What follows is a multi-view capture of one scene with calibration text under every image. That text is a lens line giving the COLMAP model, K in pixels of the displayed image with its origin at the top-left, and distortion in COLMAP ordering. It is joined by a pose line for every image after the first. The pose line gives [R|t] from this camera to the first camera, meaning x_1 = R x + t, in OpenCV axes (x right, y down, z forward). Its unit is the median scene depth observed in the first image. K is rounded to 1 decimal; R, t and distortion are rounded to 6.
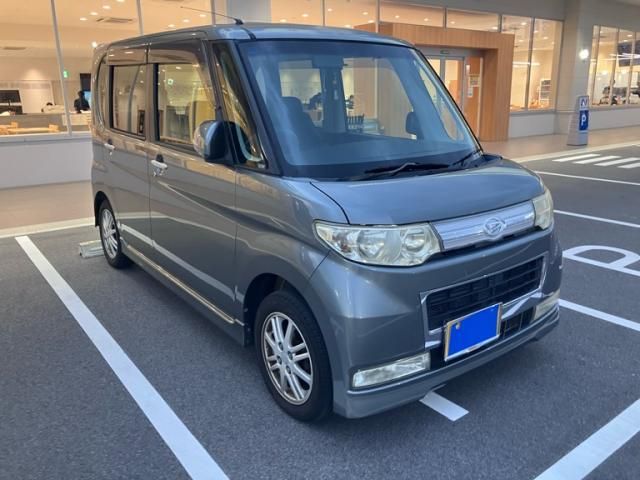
lens RADIAL K [[516.8, 0, 309.0], [0, 516.8, 238.8], [0, 0, 1]] dist [-0.004227, 0.003079]
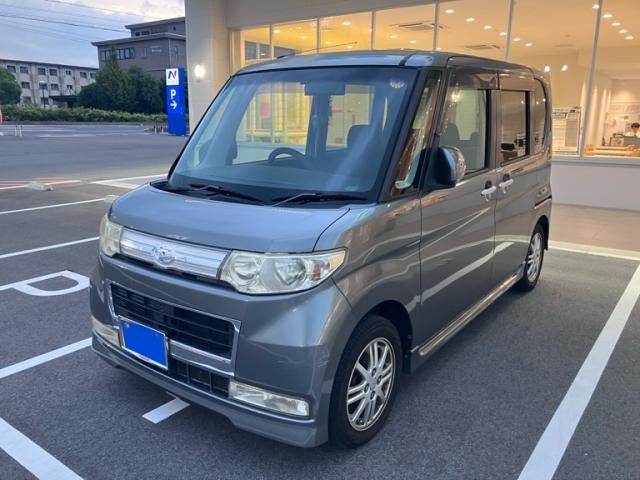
lens RADIAL K [[516.8, 0, 309.0], [0, 516.8, 238.8], [0, 0, 1]] dist [-0.004227, 0.003079]
pose [[0.278357, 0.229414, -0.932677, 1.289368], [-0.252451, 0.954388, 0.159410, -0.267903], [0.926707, 0.191082, 0.323577, 0.879577]]
